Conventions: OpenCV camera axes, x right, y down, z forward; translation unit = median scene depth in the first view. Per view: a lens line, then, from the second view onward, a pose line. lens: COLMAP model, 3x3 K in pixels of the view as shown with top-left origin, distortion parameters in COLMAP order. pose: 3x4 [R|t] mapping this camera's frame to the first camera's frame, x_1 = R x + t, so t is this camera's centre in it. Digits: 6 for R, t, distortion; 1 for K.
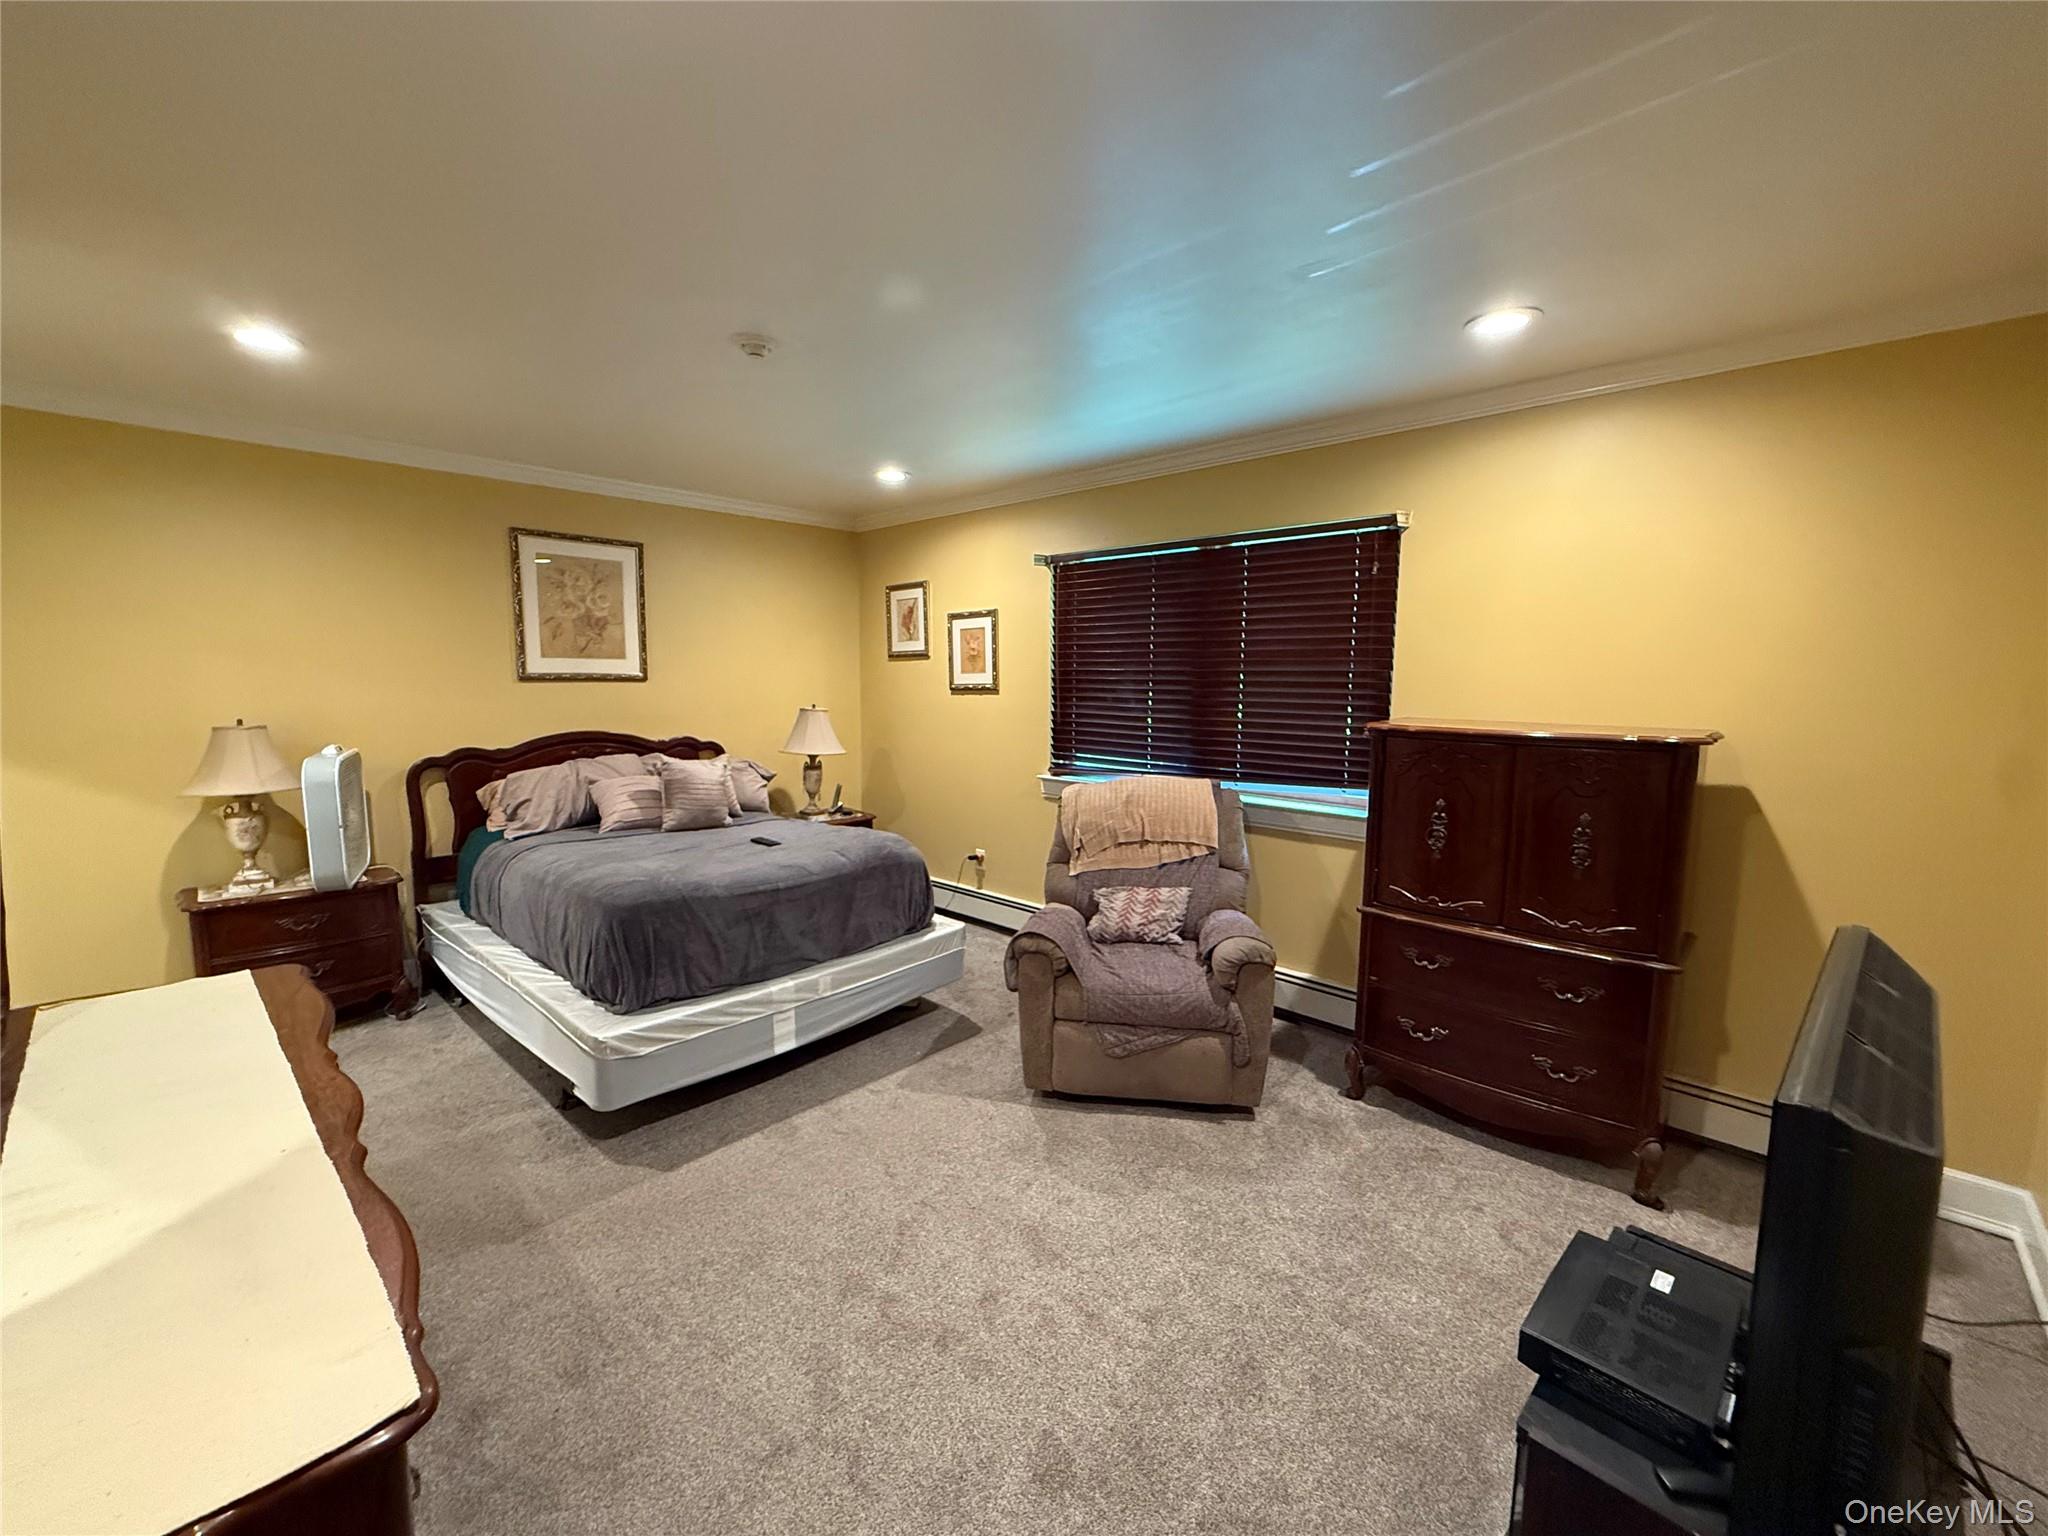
lens RADIAL K [[817.1, 0, 1017.5], [0, 817.1, 768.7], [0, 0, 1]] dist [-0.000764, -0.000494]
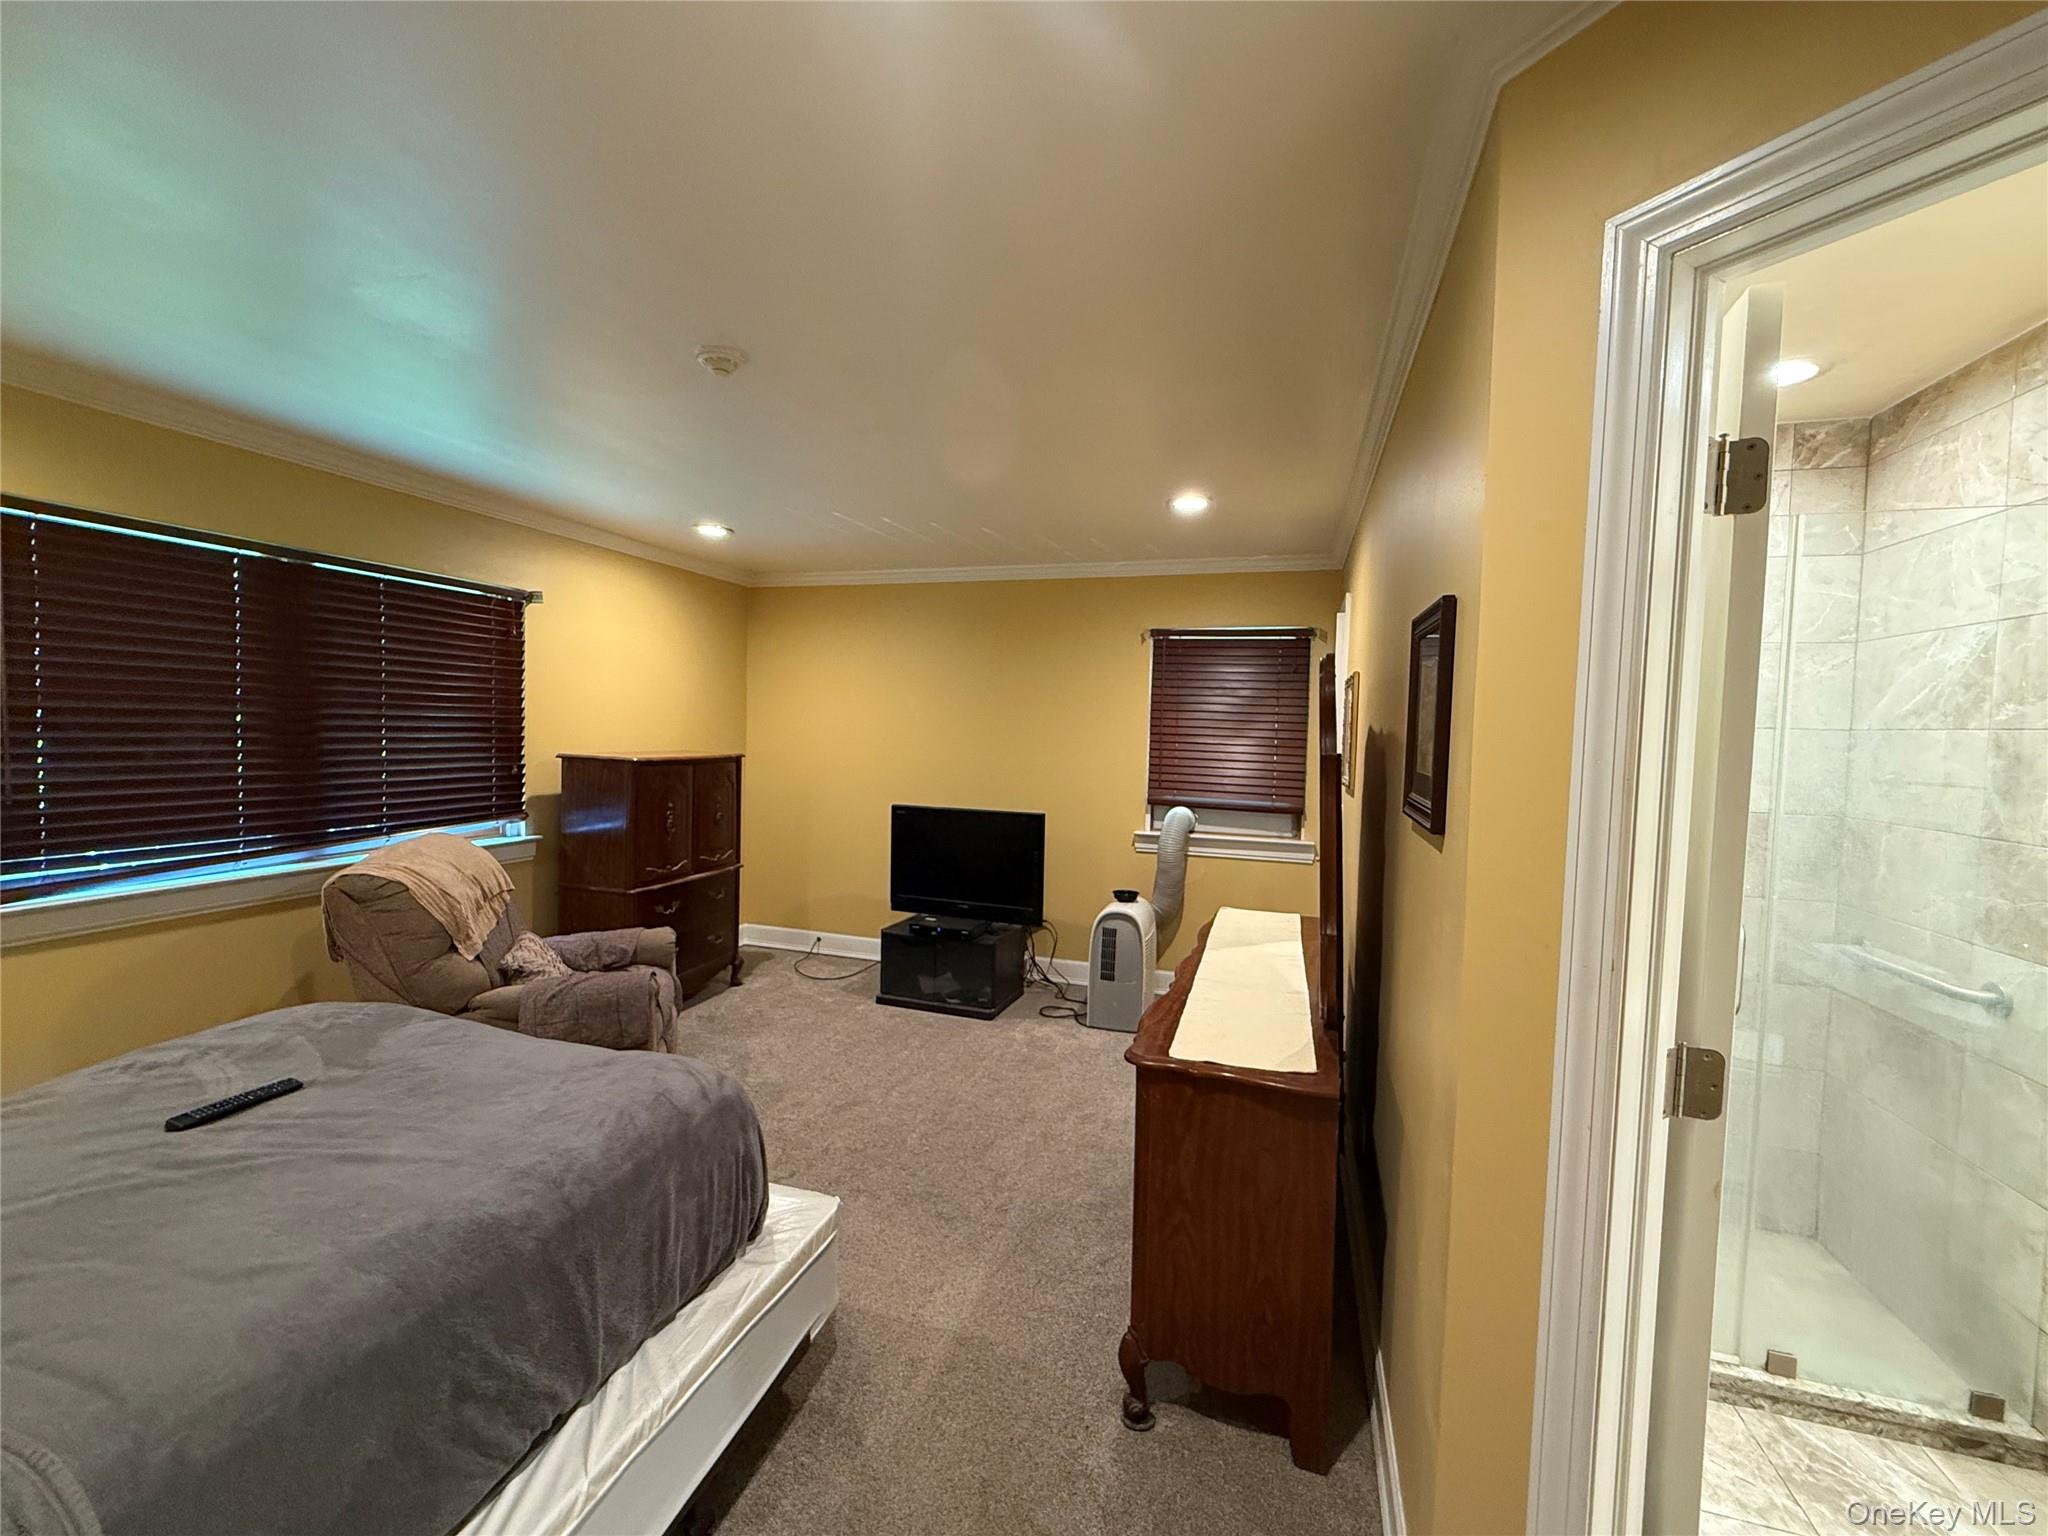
lens RADIAL K [[817.1, 0, 1017.5], [0, 817.1, 768.7], [0, 0, 1]] dist [-0.000764, -0.000494]
pose [[-0.427866, -0.057810, 0.901991, -0.927820], [0.082321, 0.991312, 0.102585, -0.105095], [-0.900085, 0.118146, -0.419390, 0.830269]]
